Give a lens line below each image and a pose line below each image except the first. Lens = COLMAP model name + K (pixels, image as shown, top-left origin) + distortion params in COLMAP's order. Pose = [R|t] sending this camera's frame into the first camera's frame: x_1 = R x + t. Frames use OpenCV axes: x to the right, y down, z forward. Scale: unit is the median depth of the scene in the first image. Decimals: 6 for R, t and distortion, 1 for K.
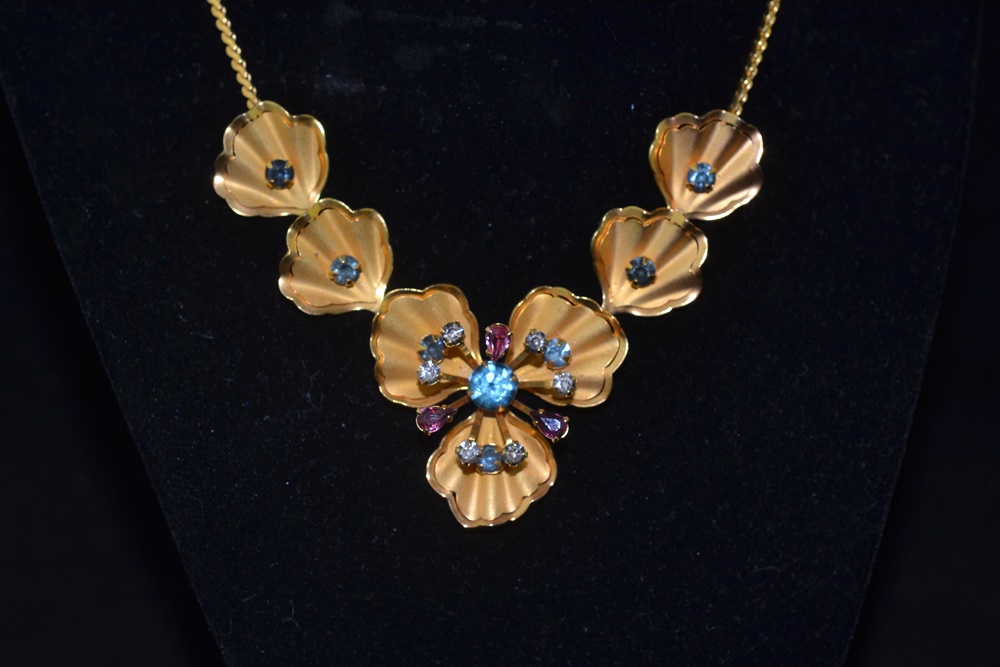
lens RADIAL K [[1733.2, 0, 499.3], [0, 1733.2, 335.8], [0, 0, 1]] dist [0.308893, 0.000000]
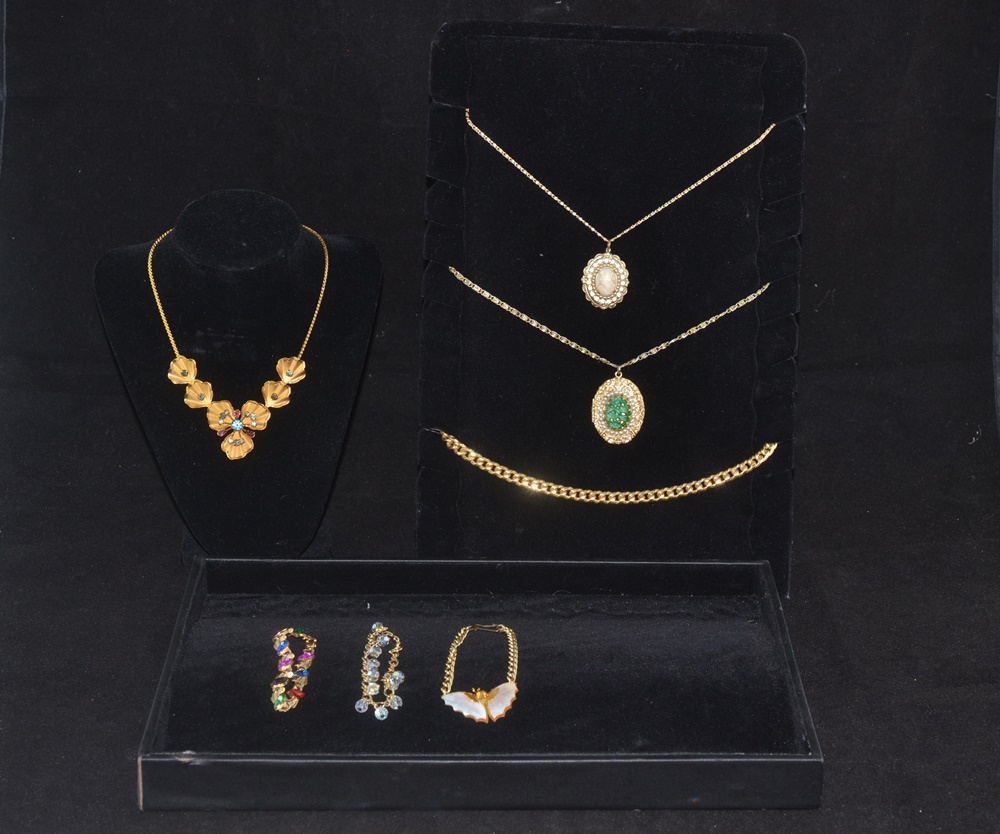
lens RADIAL K [[1941.3, 0, 499.8], [0, 1941.3, 412.0], [0, 0, 1]] dist [0.072586, 0.000000]
pose [[0.997893, -0.009026, 0.064249, 0.314940], [0.009255, 0.999952, -0.003264, 0.018609], [-0.064216, 0.003851, 0.997929, -3.564342]]
